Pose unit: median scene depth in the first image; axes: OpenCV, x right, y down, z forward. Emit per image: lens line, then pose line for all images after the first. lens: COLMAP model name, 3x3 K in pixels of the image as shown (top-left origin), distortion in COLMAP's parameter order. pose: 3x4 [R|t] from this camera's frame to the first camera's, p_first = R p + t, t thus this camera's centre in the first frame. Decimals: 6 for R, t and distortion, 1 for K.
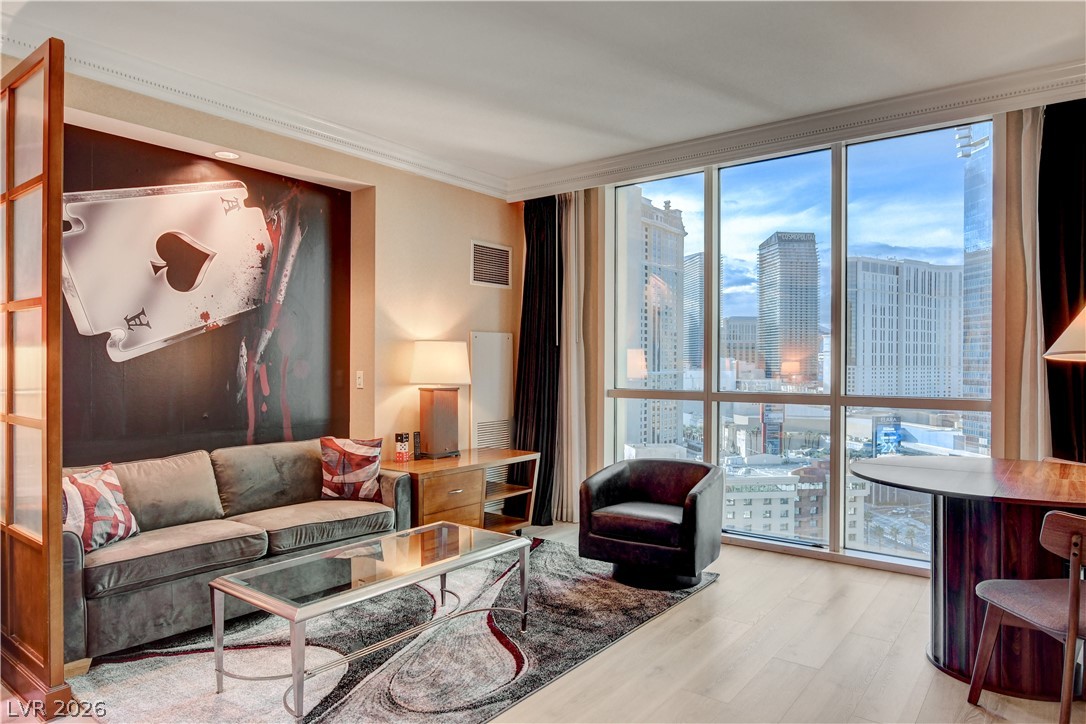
lens RADIAL K [[689.0, 0, 535.5], [0, 689.0, 363.1], [0, 0, 1]] dist [-0.019842, 0.007373]
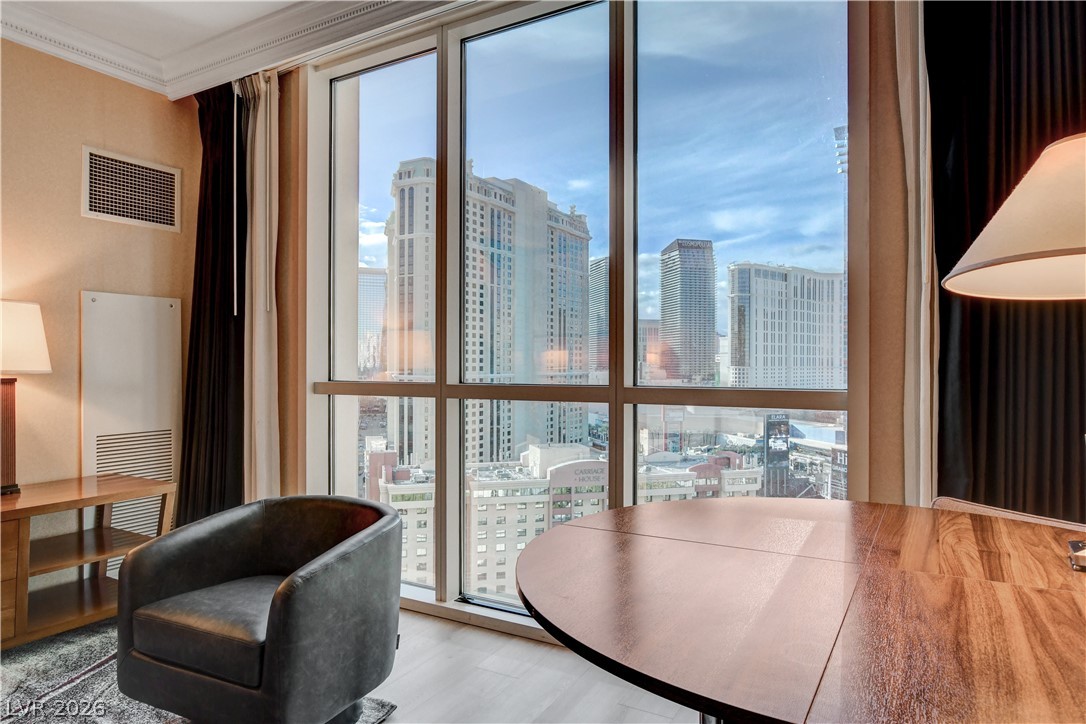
lens RADIAL K [[689.0, 0, 535.0], [0, 689.0, 362.2], [0, 0, 1]] dist [-0.019842, 0.007373]
pose [[0.990744, -0.002045, 0.135730, 0.300578], [0.002466, 0.999993, -0.002936, 0.028977], [-0.135723, 0.003243, 0.990742, 0.425129]]
